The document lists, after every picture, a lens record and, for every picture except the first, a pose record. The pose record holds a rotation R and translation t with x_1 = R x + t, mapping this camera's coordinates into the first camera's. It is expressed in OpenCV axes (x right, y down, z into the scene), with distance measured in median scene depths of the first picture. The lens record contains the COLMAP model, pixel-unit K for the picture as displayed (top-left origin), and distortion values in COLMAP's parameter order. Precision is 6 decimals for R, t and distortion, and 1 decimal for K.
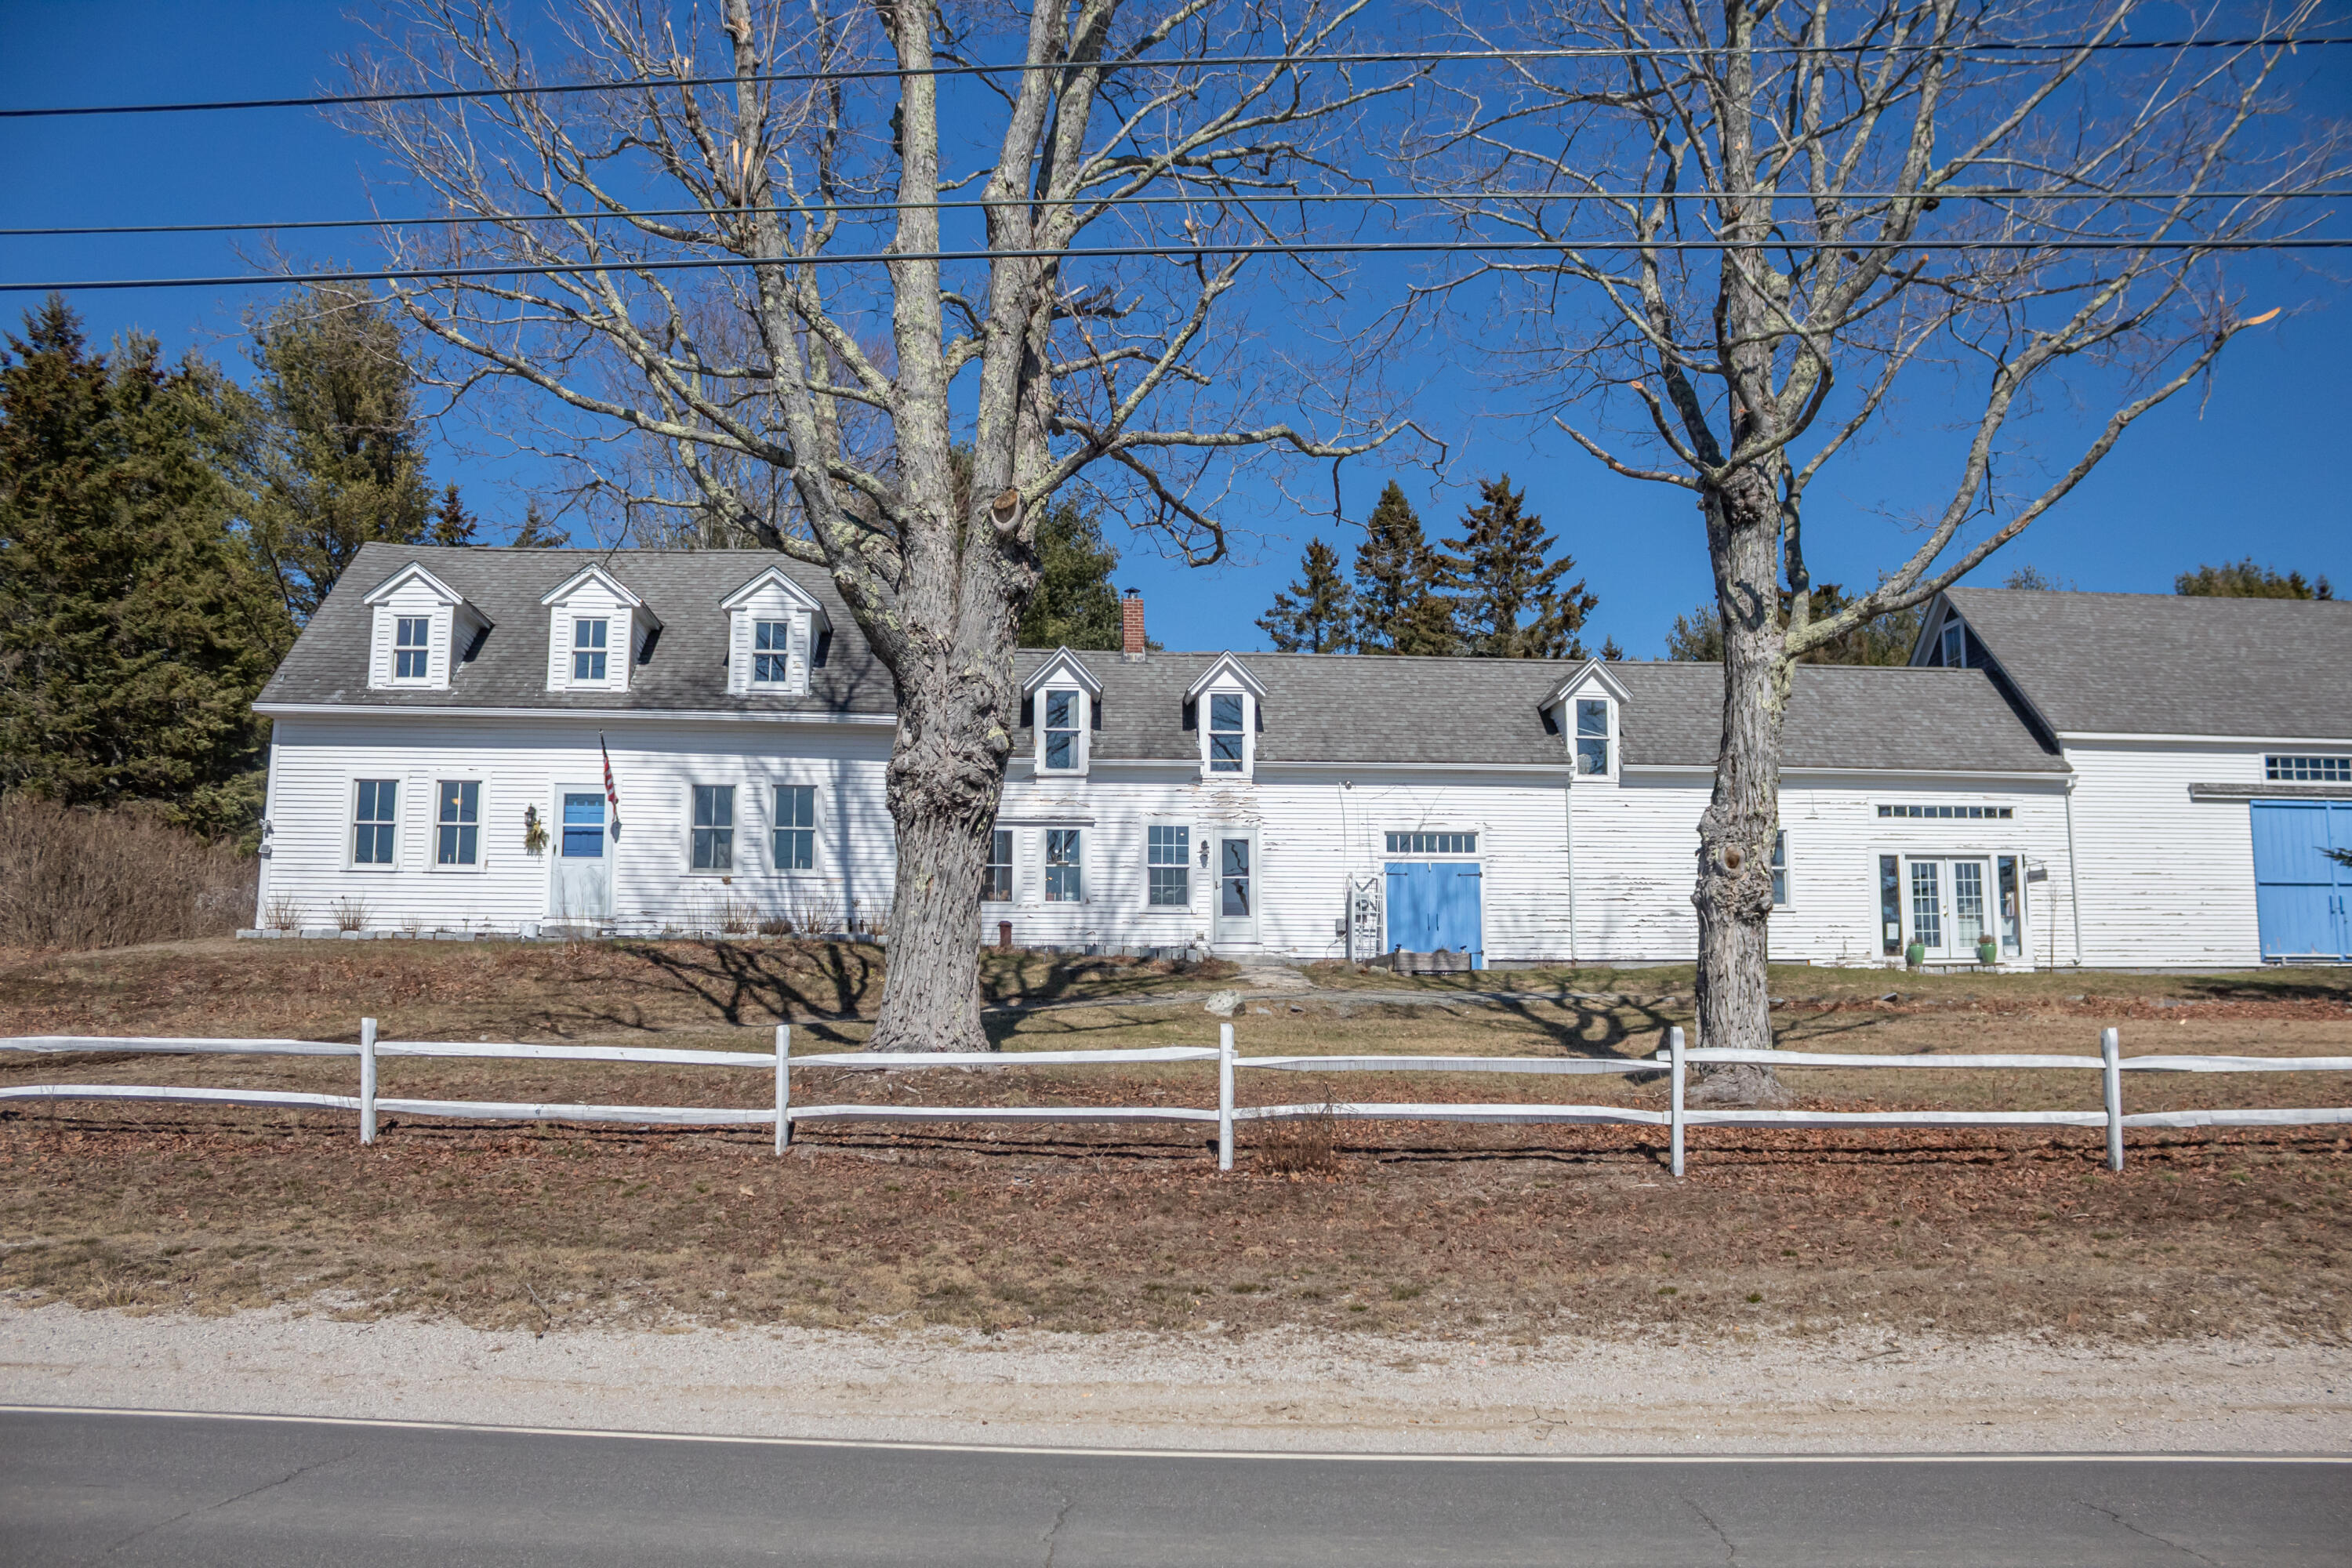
lens RADIAL K [[1956.5, 0, 1176.0], [0, 1956.5, 784.0], [0, 0, 1]] dist [-0.166062, 0.144263]
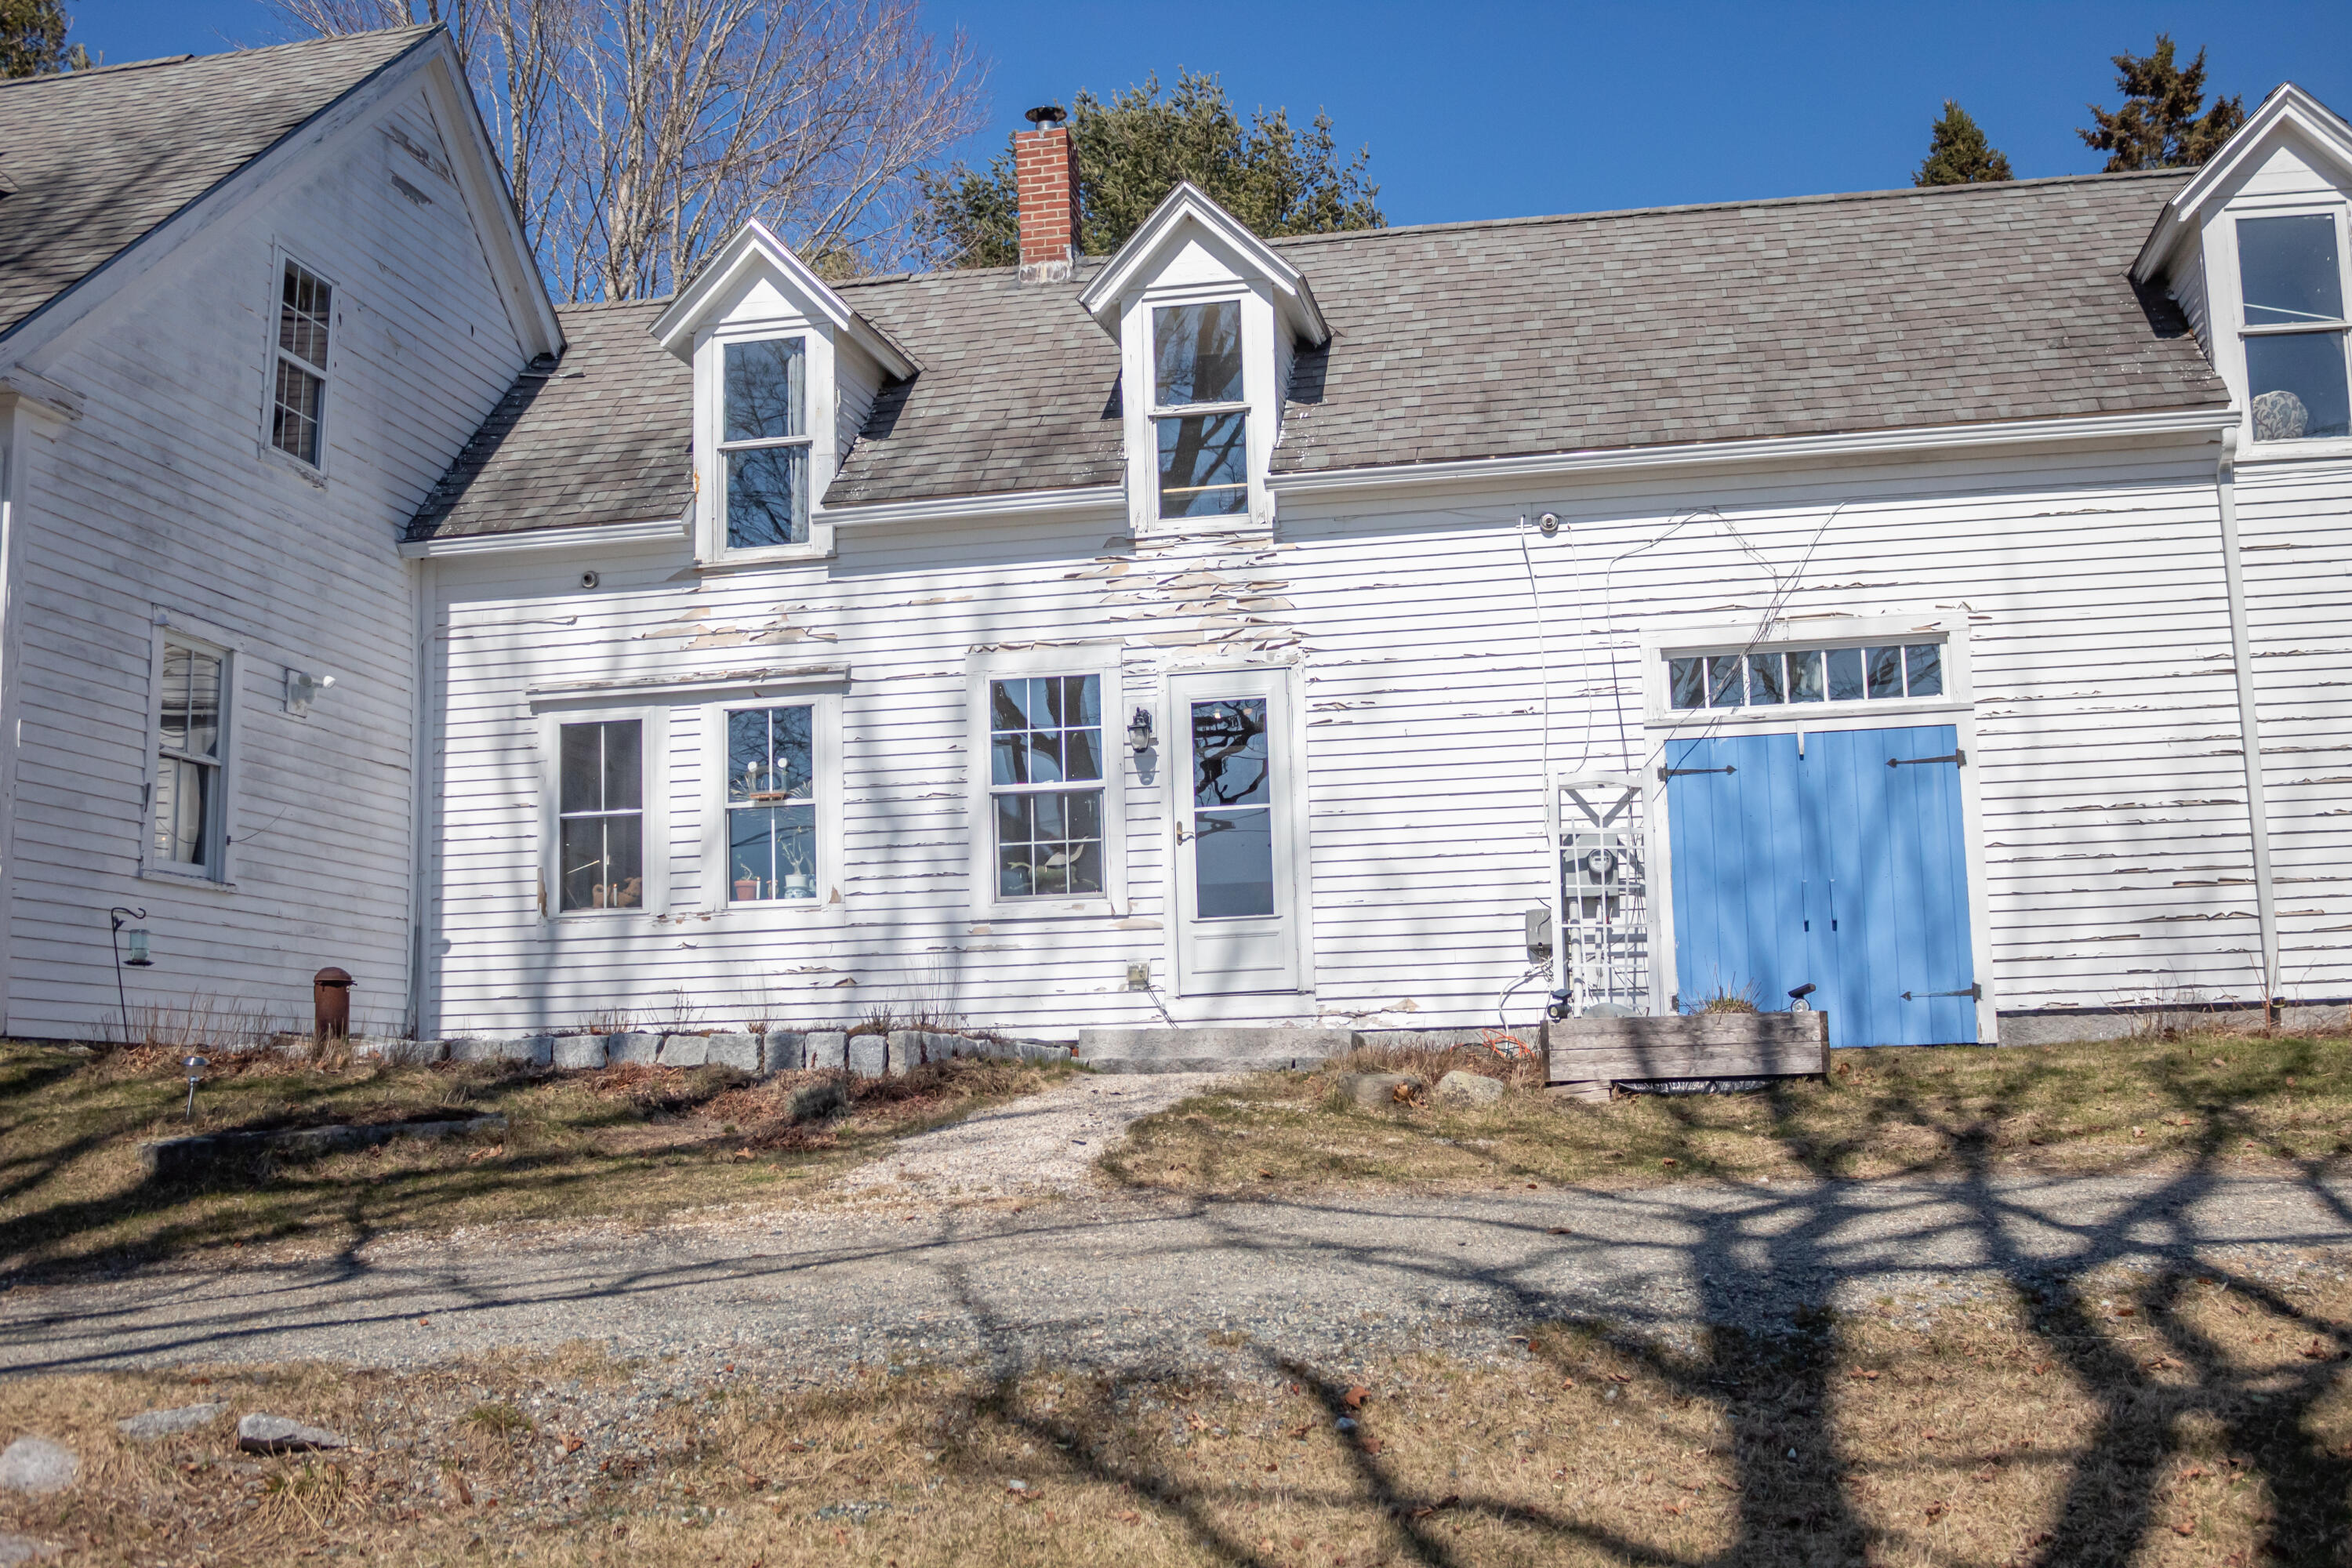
lens RADIAL K [[2524.2, 0, 1176.0], [0, 2524.2, 784.0], [0, 0, 1]] dist [-0.109323, 0.155028]
pose [[0.963814, -0.062008, -0.259264, 0.161973], [0.063602, 0.997973, -0.002242, 0.051060], [0.258878, -0.014329, 0.965804, 0.647763]]
